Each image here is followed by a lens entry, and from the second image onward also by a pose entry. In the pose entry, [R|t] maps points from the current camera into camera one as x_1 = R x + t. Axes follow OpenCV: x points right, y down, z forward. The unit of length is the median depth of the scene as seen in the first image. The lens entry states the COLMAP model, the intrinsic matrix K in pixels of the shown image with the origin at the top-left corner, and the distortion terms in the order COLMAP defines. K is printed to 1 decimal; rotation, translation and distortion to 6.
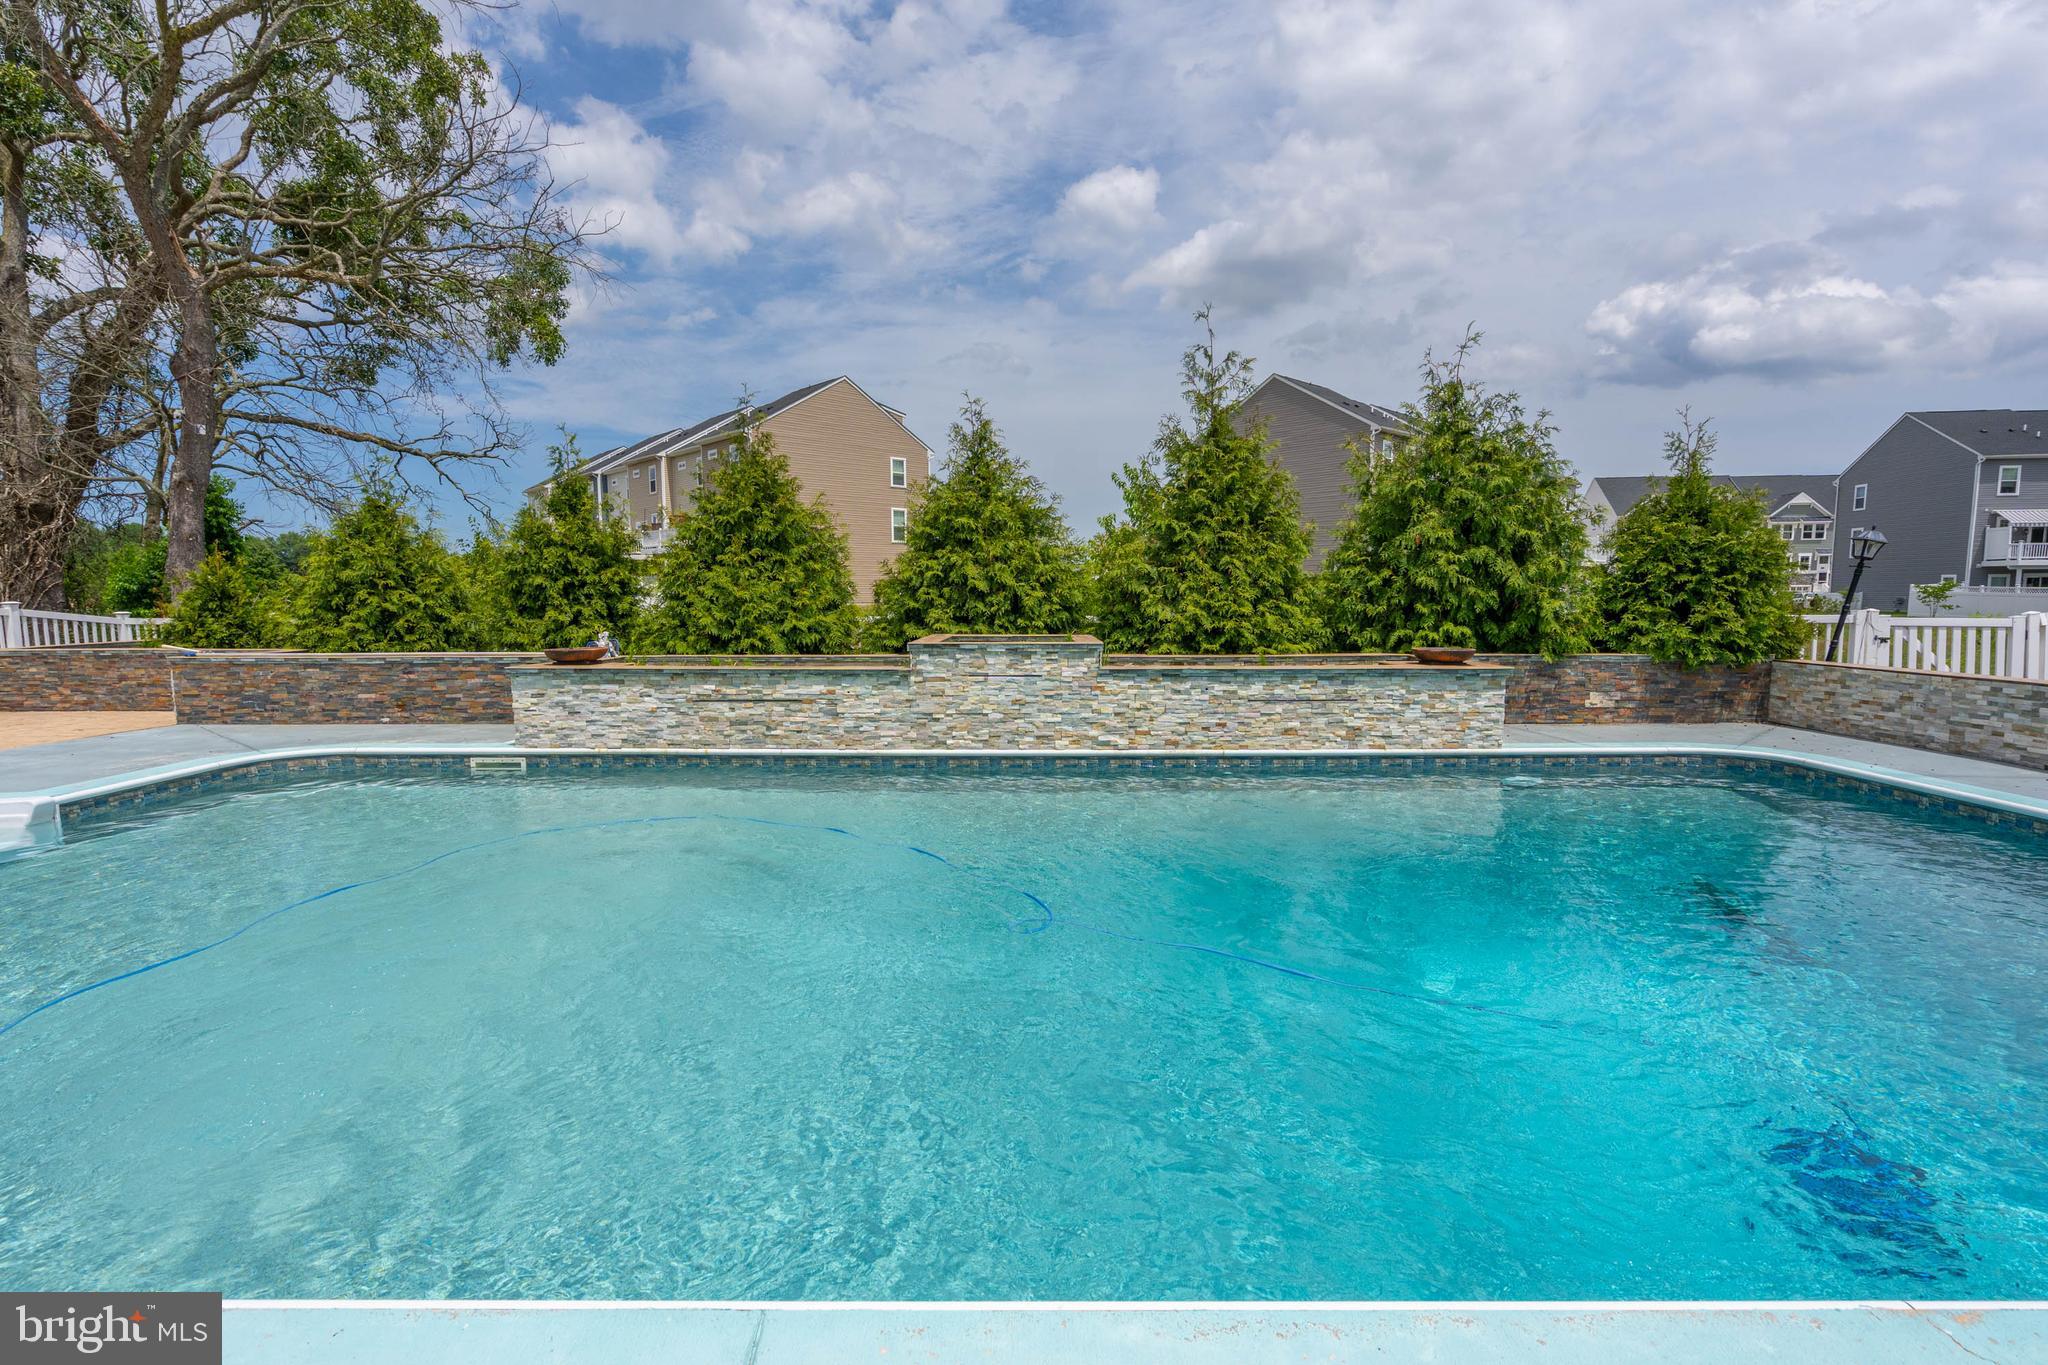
lens RADIAL K [[945.3, 0, 1024.0], [0, 945.3, 682.5], [0, 0, 1]] dist [-0.000649, 0.000047]
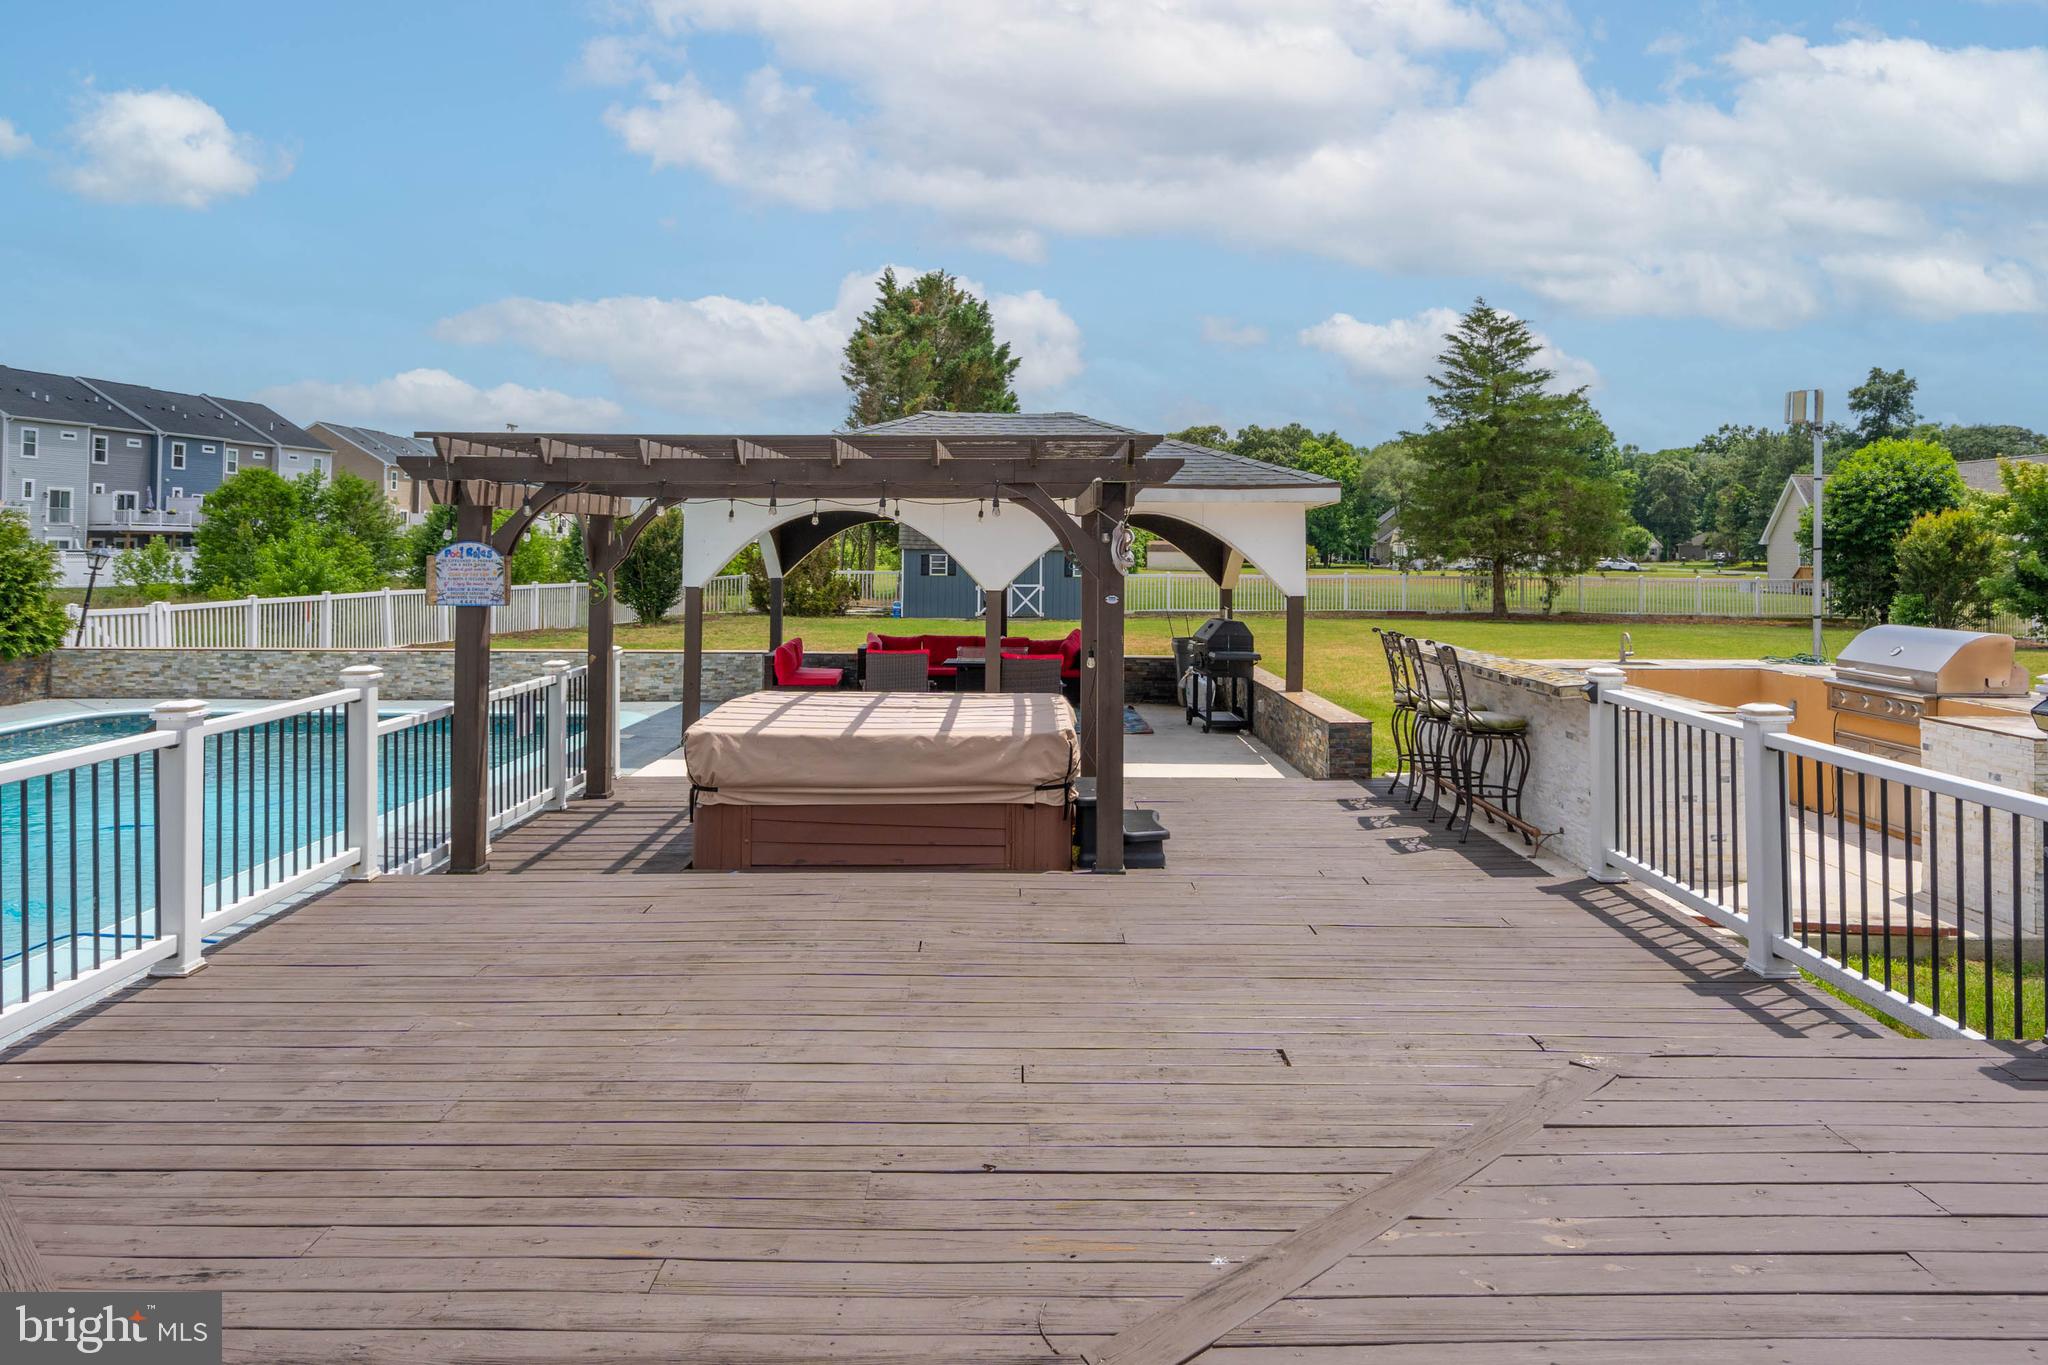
lens RADIAL K [[1378.5, 0, 1014.0], [0, 1378.5, 517.0], [0, 0, 1]] dist [-0.004834, 0.001525]
pose [[0.011740, 0.024384, 0.999634, -1.049616], [0.089065, 0.995704, -0.025334, -0.037792], [-0.995957, 0.089330, 0.009518, -0.323985]]
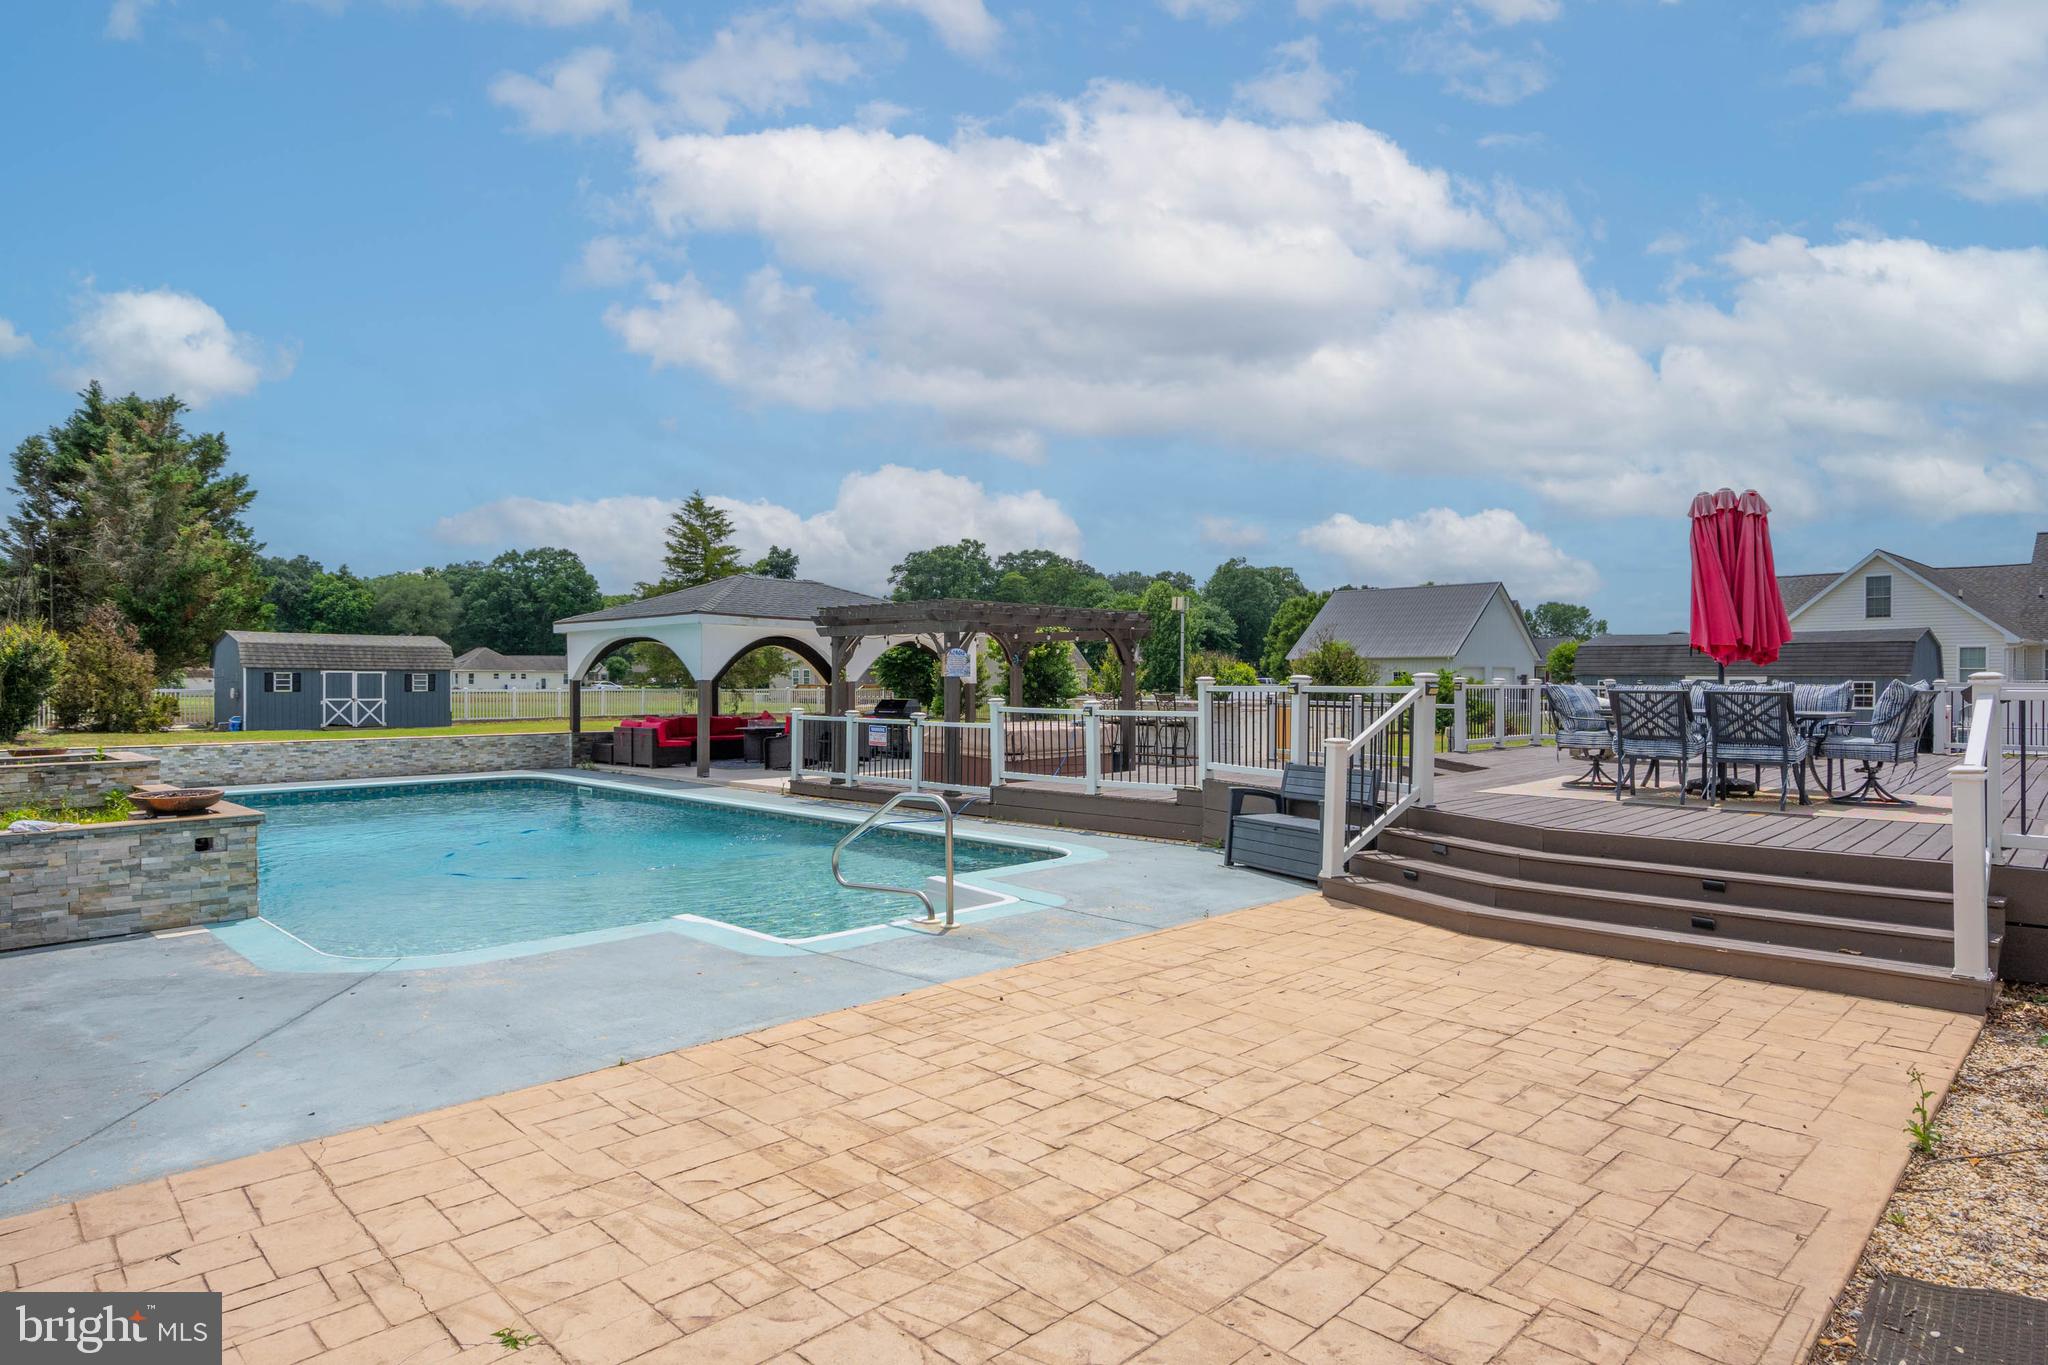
lens RADIAL K [[1191.0, 0, 1024.0], [0, 1191.0, 682.5], [0, 0, 1]] dist [-0.000154, -0.000387]
pose [[-0.720219, -0.001624, 0.693745, -1.423500], [0.063507, 0.995644, 0.068262, -0.131729], [-0.690834, 0.093221, -0.716979, 1.084476]]
